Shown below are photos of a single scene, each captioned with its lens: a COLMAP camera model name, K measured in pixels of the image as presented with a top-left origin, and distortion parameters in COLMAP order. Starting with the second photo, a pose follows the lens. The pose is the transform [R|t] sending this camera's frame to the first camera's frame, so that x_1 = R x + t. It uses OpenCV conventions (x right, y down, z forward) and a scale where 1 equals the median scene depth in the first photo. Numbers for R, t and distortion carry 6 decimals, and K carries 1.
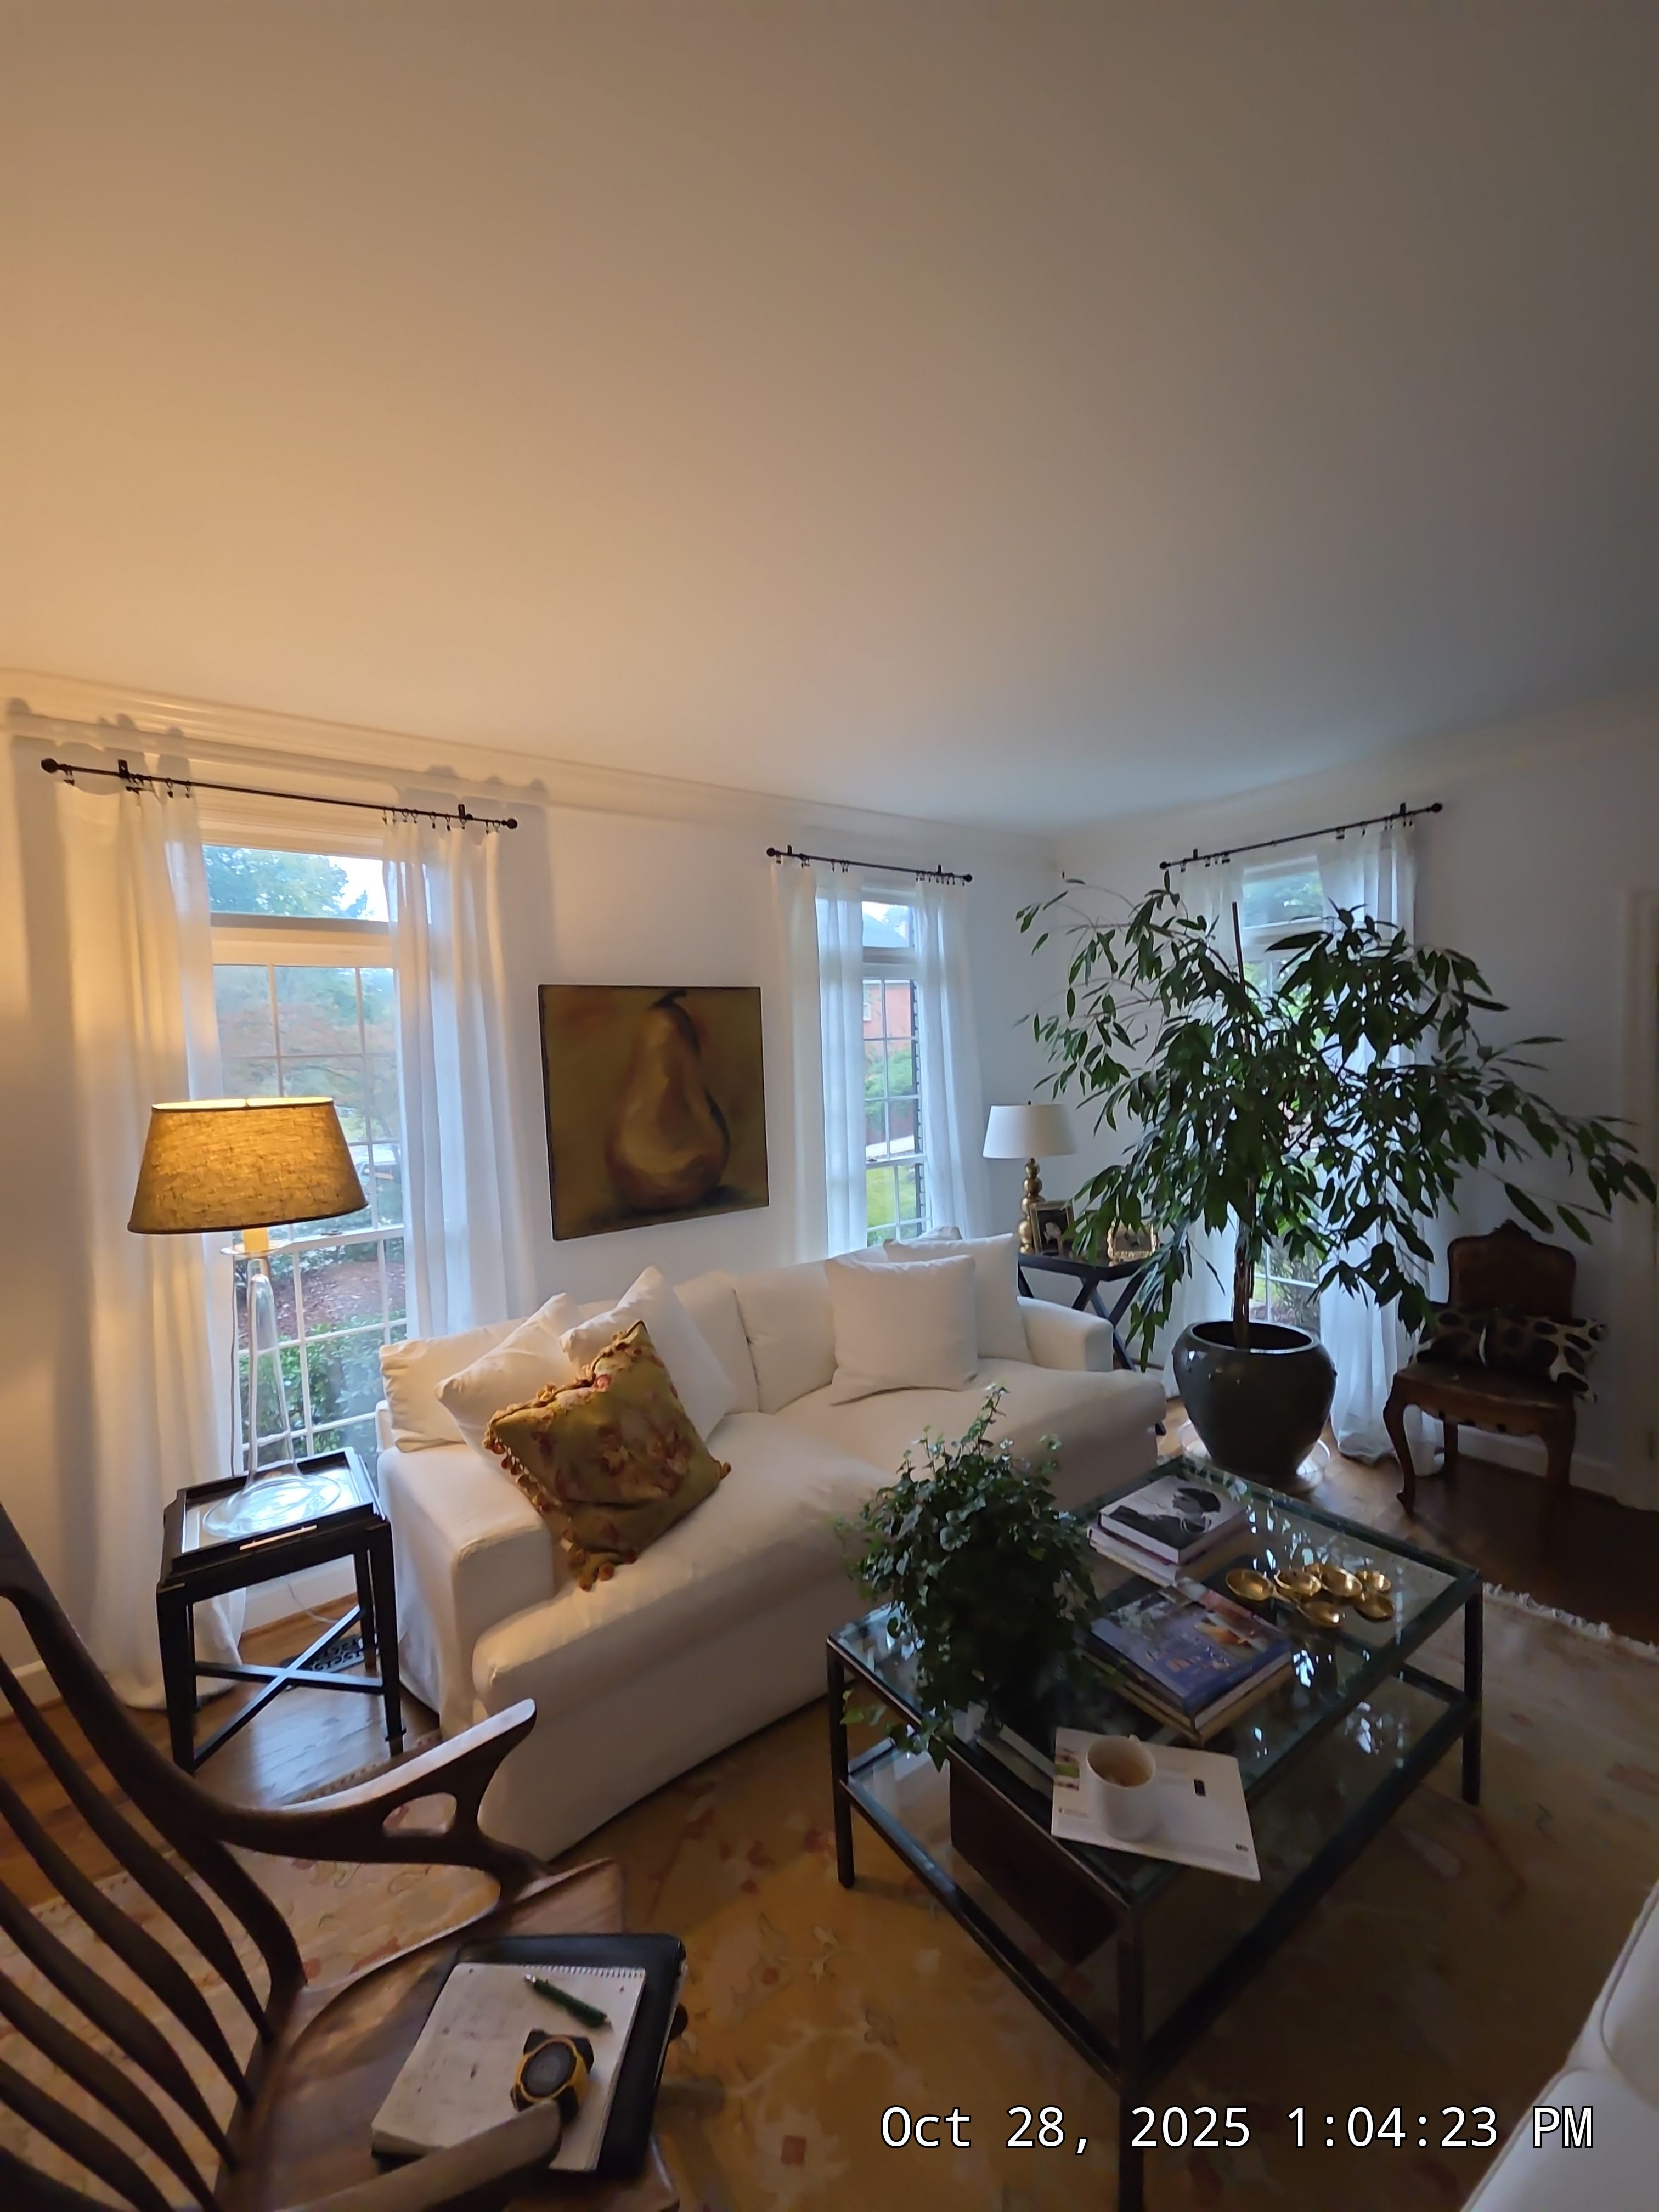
lens RADIAL K [[894.2, 0, 818.3], [0, 894.2, 1096.6], [0, 0, 1]] dist [0.001639, 0.000157]
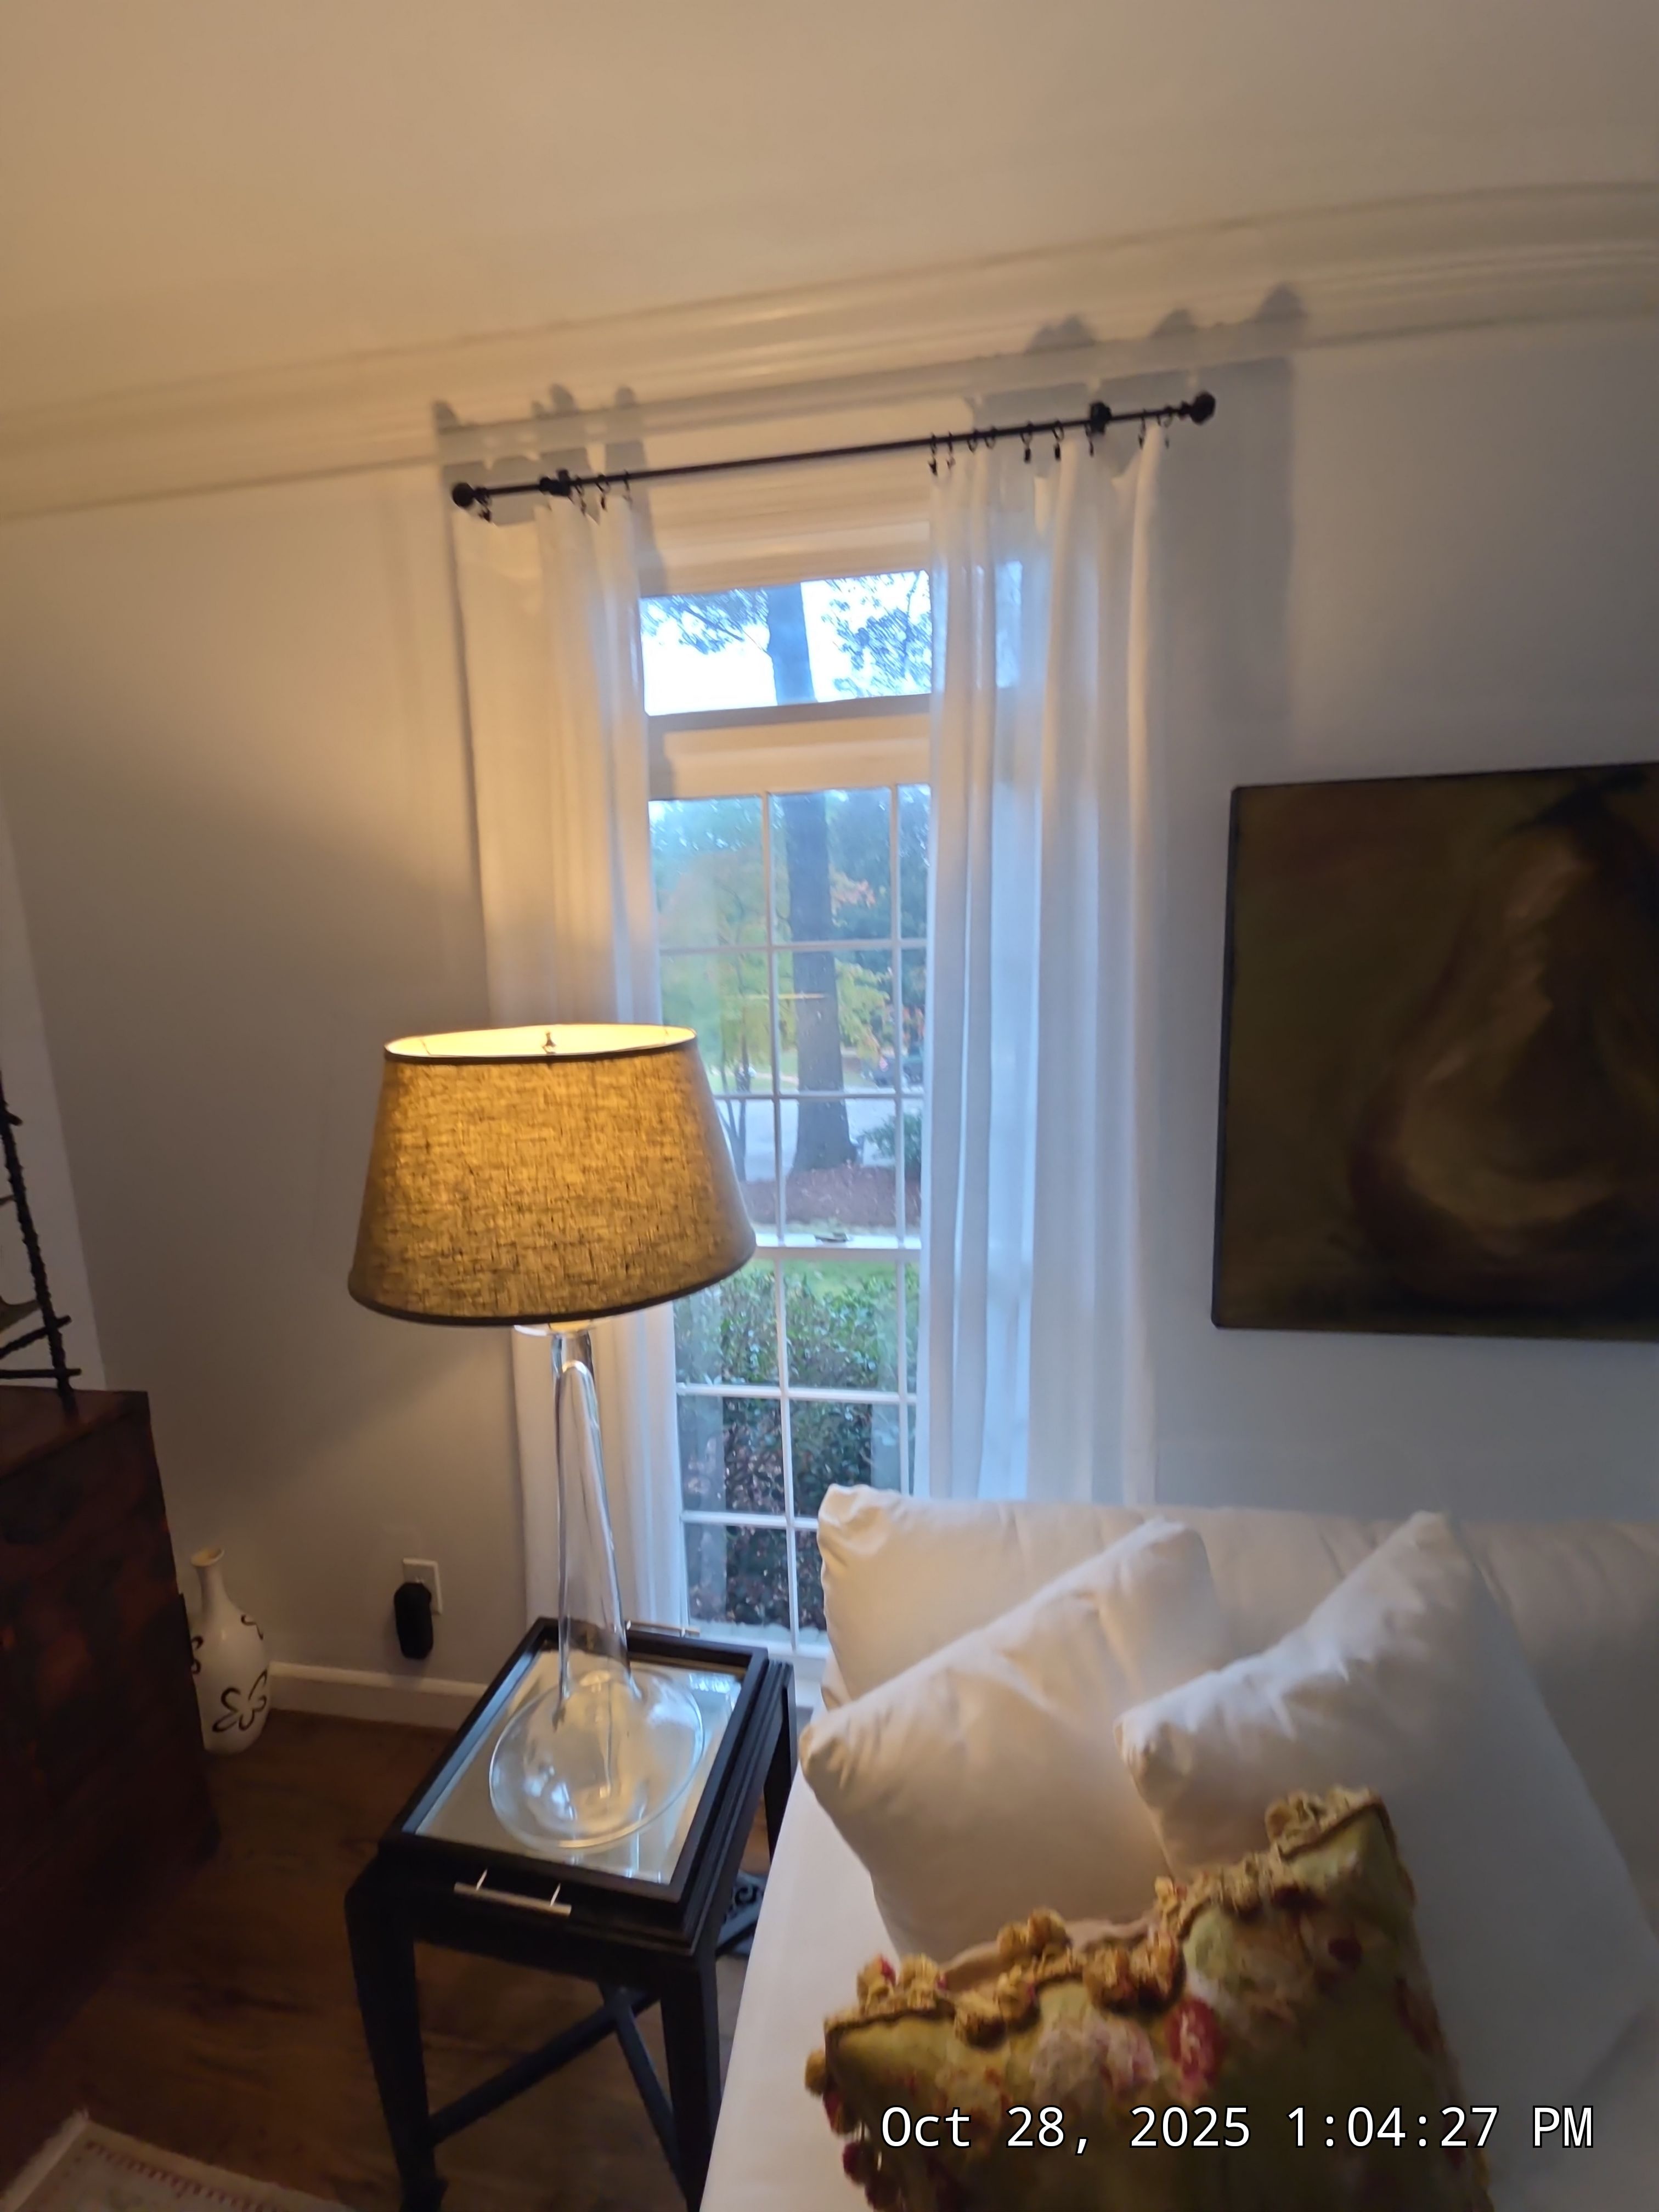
lens RADIAL K [[894.2, 0, 818.3], [0, 894.2, 1096.6], [0, 0, 1]] dist [0.001639, 0.000157]
pose [[0.687612, 0.130489, -0.714256, -0.141826], [-0.035418, 0.988575, 0.146508, -0.035934], [0.725214, -0.075444, 0.684378, 0.664665]]
